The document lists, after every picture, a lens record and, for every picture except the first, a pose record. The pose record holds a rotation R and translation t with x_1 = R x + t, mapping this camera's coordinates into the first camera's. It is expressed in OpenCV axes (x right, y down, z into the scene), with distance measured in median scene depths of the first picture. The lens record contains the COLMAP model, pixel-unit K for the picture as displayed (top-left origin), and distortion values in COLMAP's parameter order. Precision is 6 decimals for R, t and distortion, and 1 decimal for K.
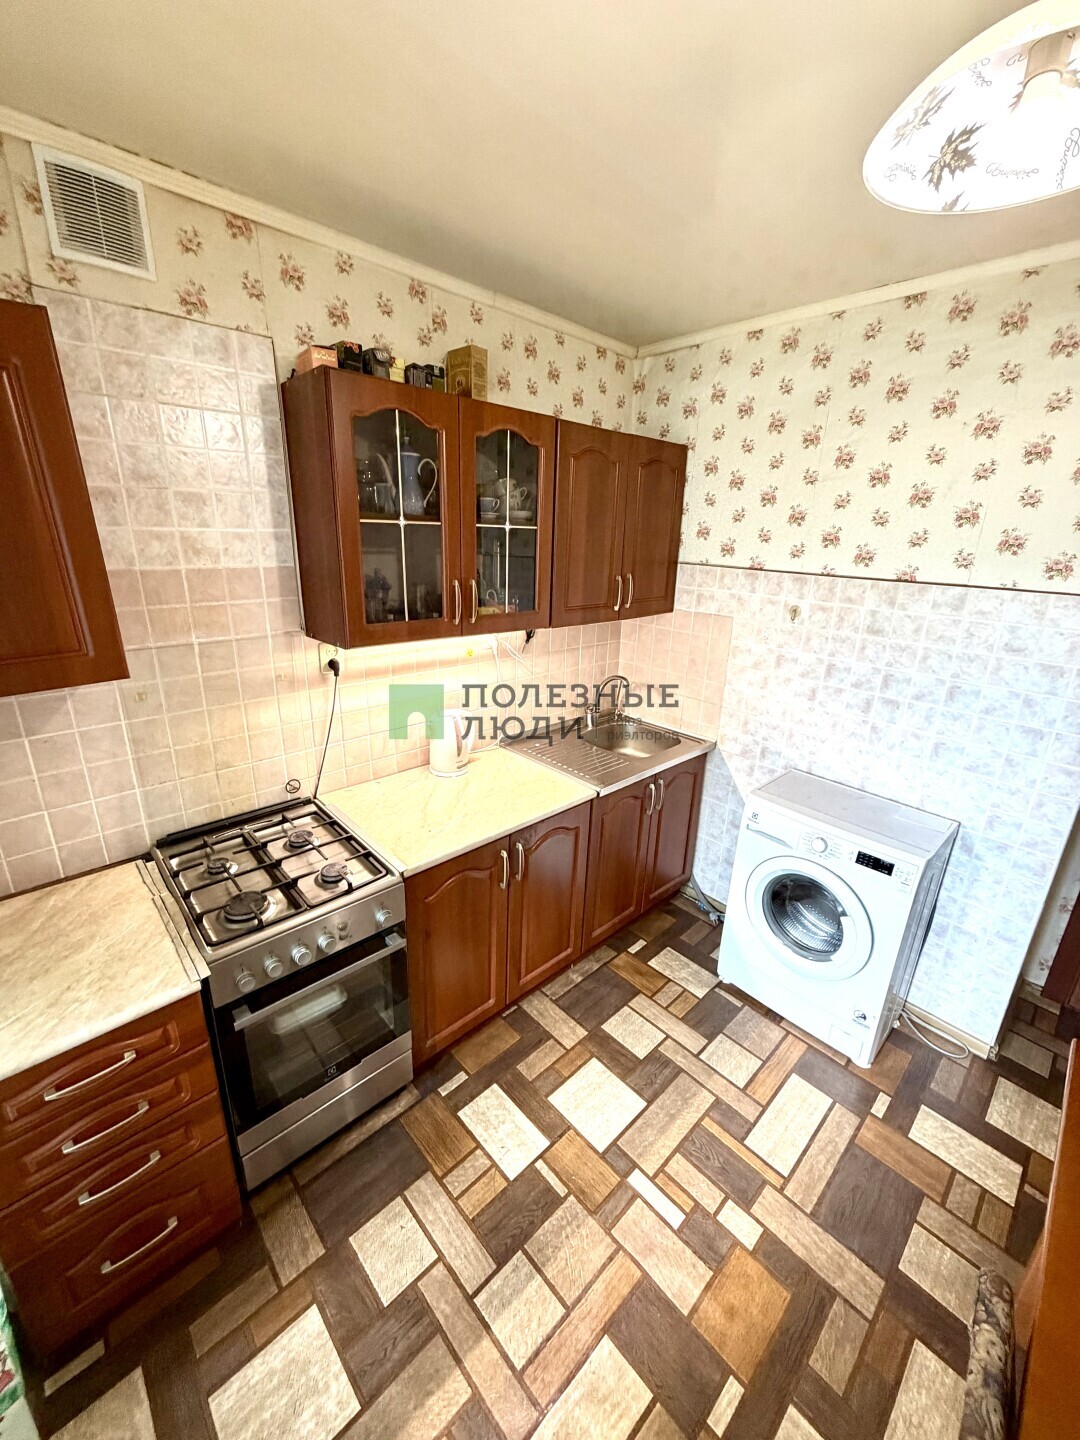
lens RADIAL K [[574.1, 0, 539.4], [0, 574.1, 715.6], [0, 0, 1]] dist [-0.003640, 0.001150]
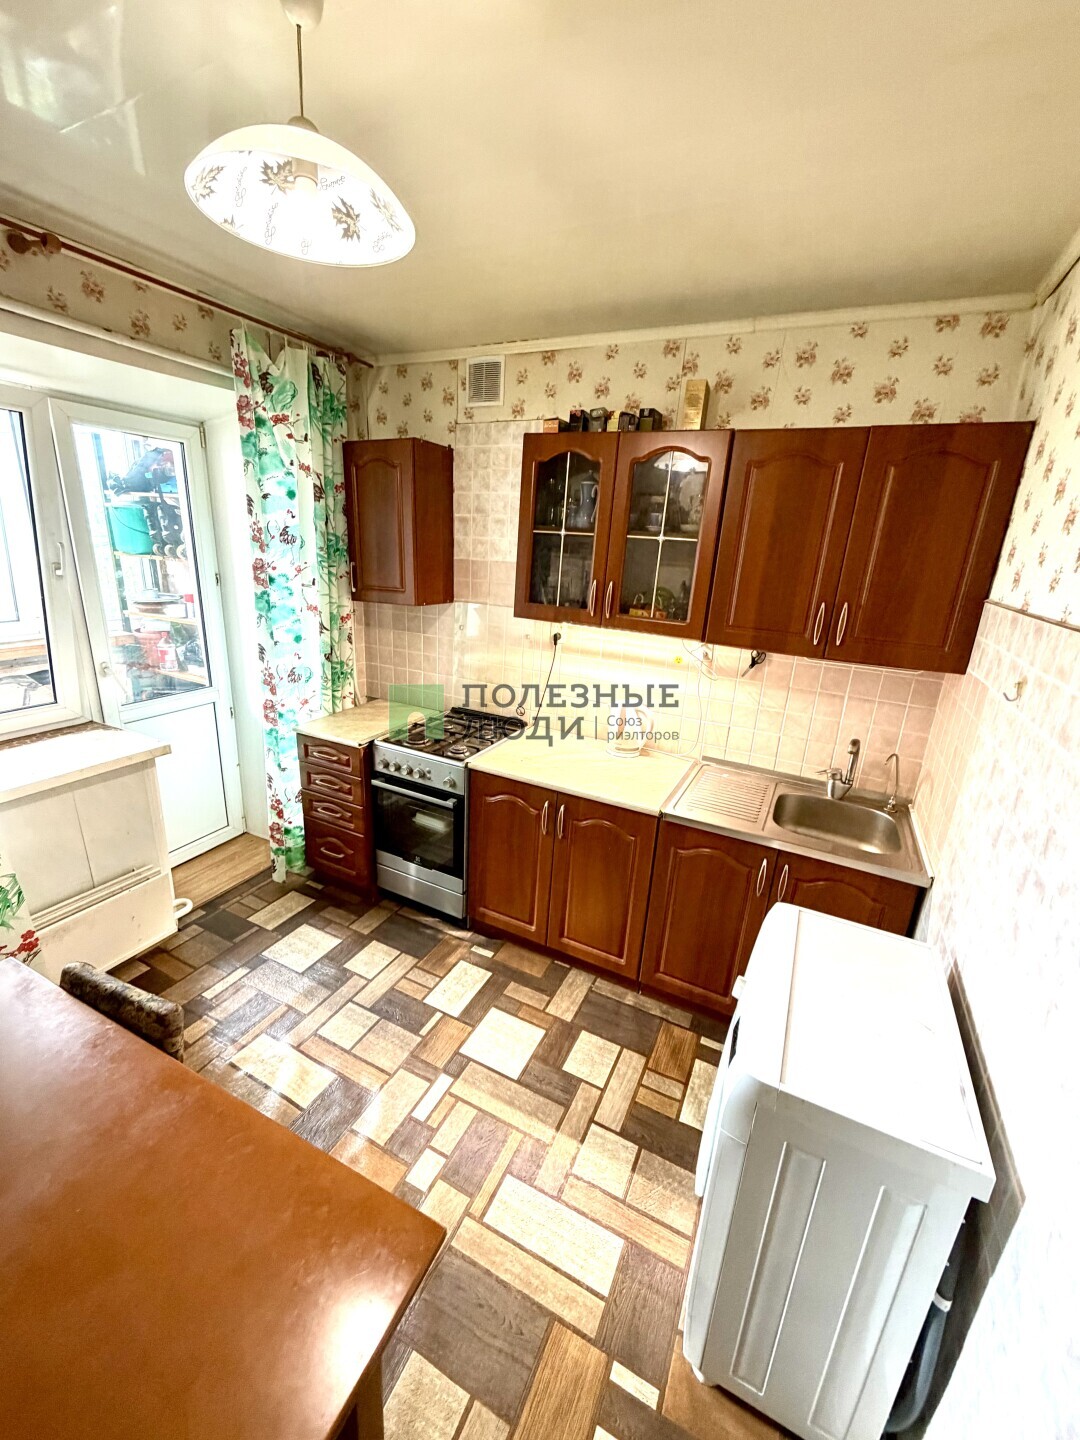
lens RADIAL K [[574.1, 0, 535.6], [0, 574.1, 713.0], [0, 0, 1]] dist [-0.003640, 0.001150]
pose [[0.344411, 0.257147, -0.902915, 1.019956], [-0.332371, 0.932865, 0.138896, -0.100286], [0.878015, 0.252265, 0.406757, 0.470052]]
